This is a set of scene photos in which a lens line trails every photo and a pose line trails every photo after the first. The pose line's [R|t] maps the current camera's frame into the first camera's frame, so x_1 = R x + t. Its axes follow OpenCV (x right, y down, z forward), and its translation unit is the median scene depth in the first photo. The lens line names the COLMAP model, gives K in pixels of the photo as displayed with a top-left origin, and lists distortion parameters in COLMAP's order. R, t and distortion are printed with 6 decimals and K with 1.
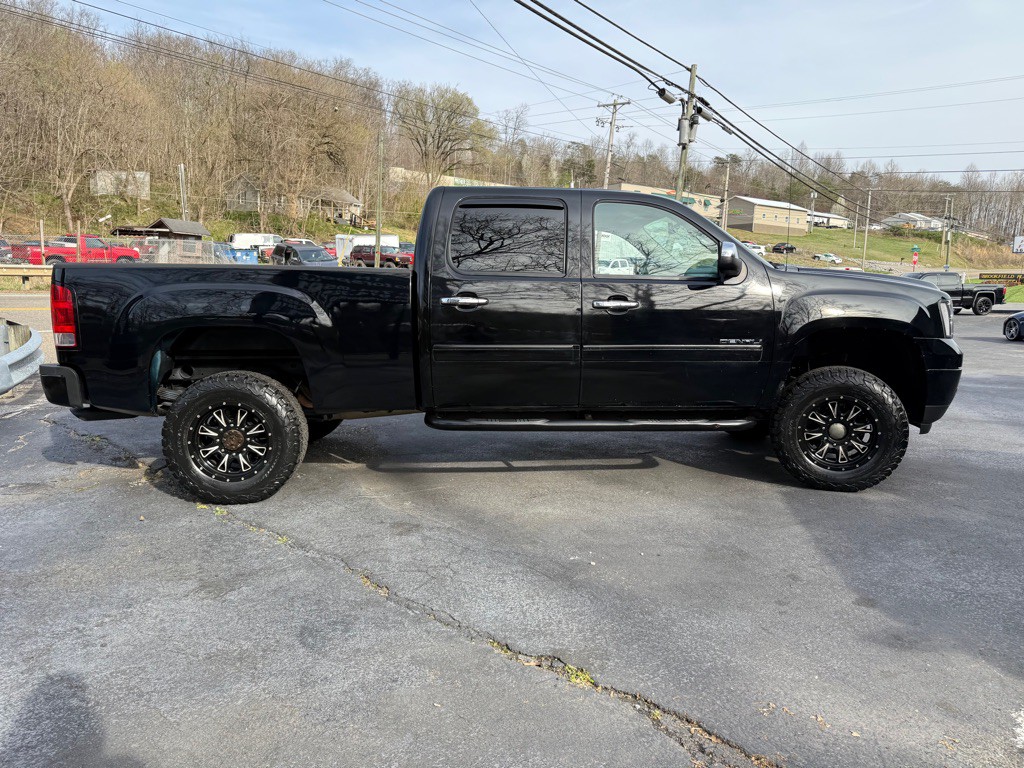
lens RADIAL K [[721.0, 0, 503.7], [0, 721.0, 381.6], [0, 0, 1]] dist [0.080579, -0.123239]
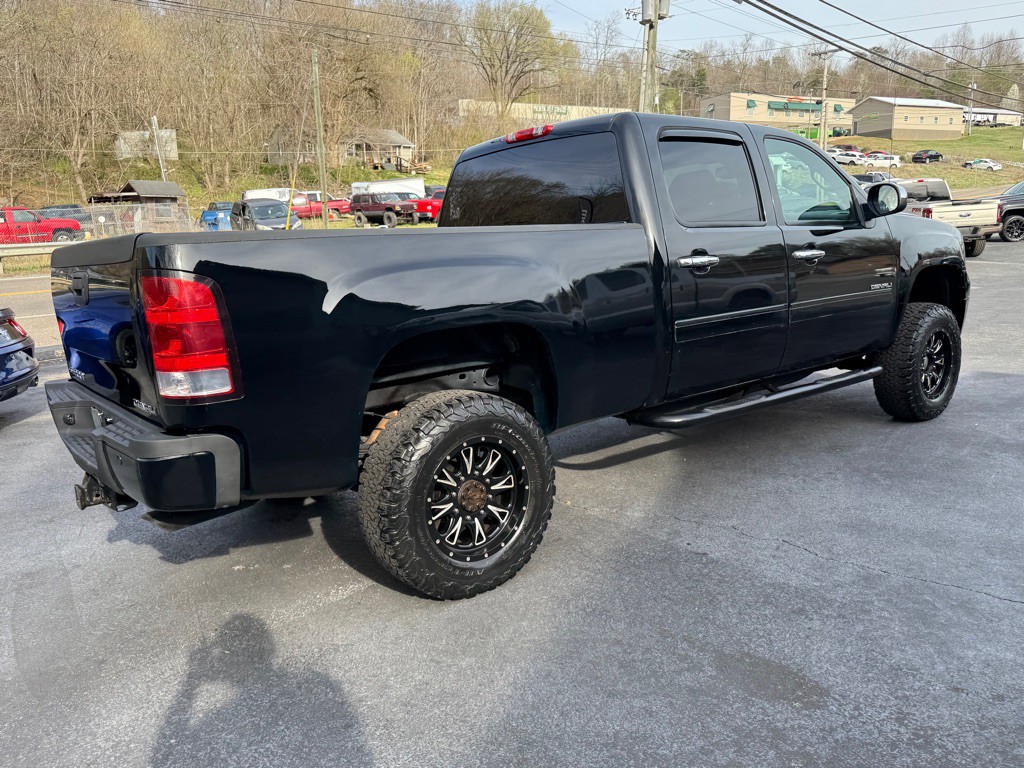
lens RADIAL K [[782.0, 0, 514.7], [0, 782.0, 389.3], [0, 0, 1]] dist [0.041442, -0.055781]
pose [[0.987919, -0.037054, -0.150476, 0.061752], [0.047780, 0.996520, 0.068302, -0.007760], [0.147422, -0.074666, 0.986251, 0.055597]]
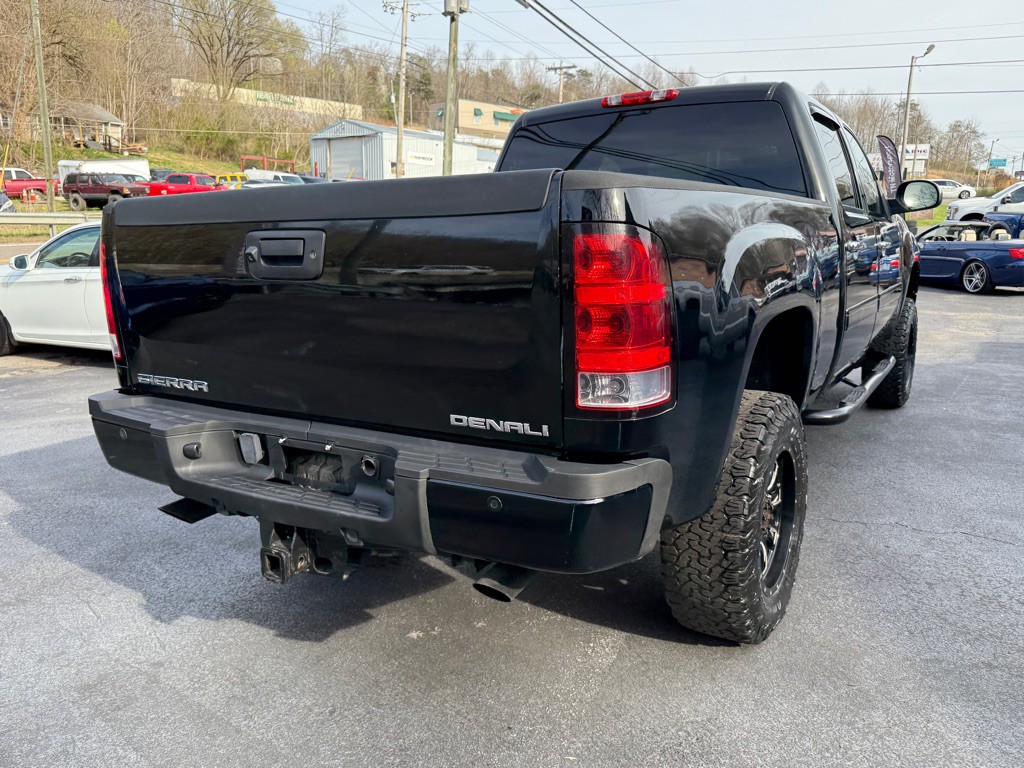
lens RADIAL K [[784.7, 0, 514.2], [0, 784.7, 387.7], [0, 0, 1]] dist [0.038168, -0.067624]
pose [[0.979323, -0.067629, 0.190666, 0.038781], [0.052472, 0.995129, 0.083457, -0.008421], [-0.195381, -0.071727, 0.978101, 0.063336]]
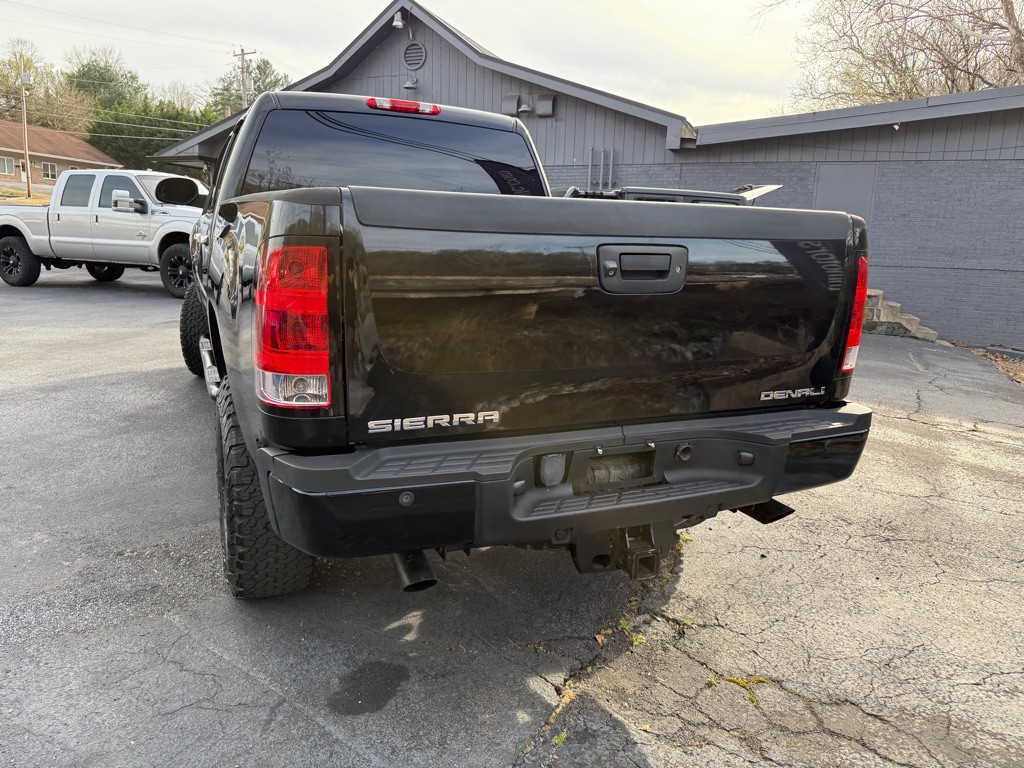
lens RADIAL K [[729.8, 0, 514.6], [0, 729.8, 384.1], [0, 0, 1]] dist [0.013769, -0.021447]
pose [[0.381846, -0.197287, 0.902924, 0.013360], [0.071416, 0.980329, 0.183998, -0.011823], [-0.921463, -0.005775, 0.388424, 0.083470]]
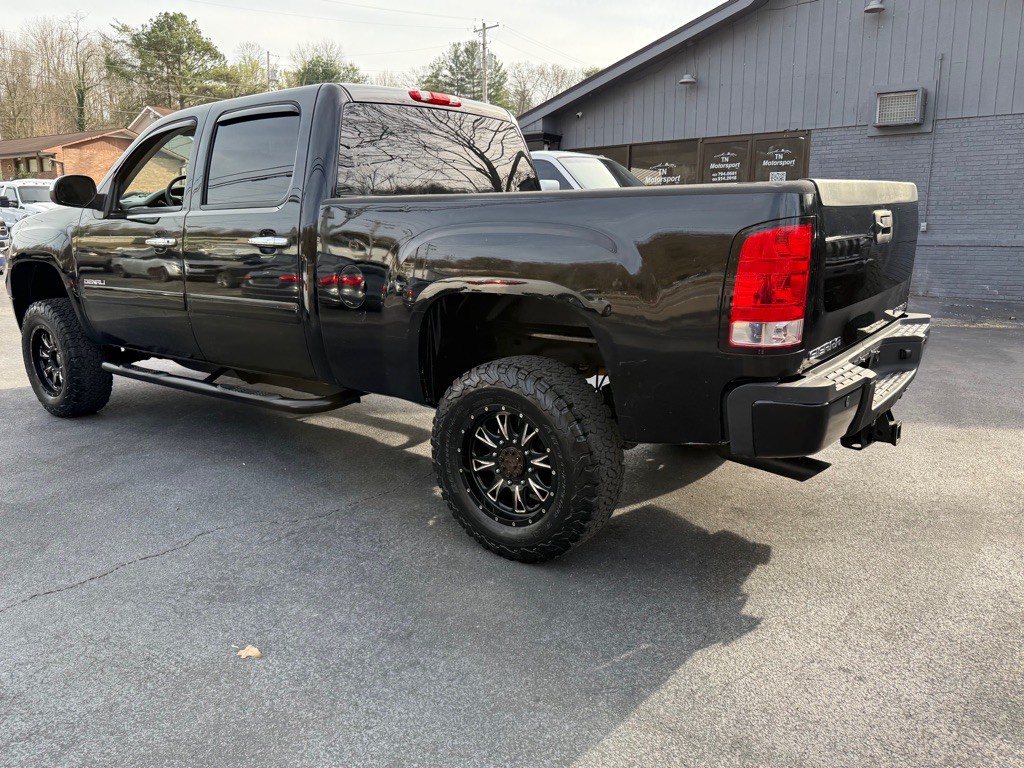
lens RADIAL K [[777.3, 0, 514.5], [0, 777.3, 385.2], [0, 0, 1]] dist [0.055000, -0.077466]
pose [[-0.118637, -0.235582, 0.964586, 0.002171], [0.130277, 0.959356, 0.250328, -0.015195], [-0.984354, 0.155362, -0.083125, 0.109654]]
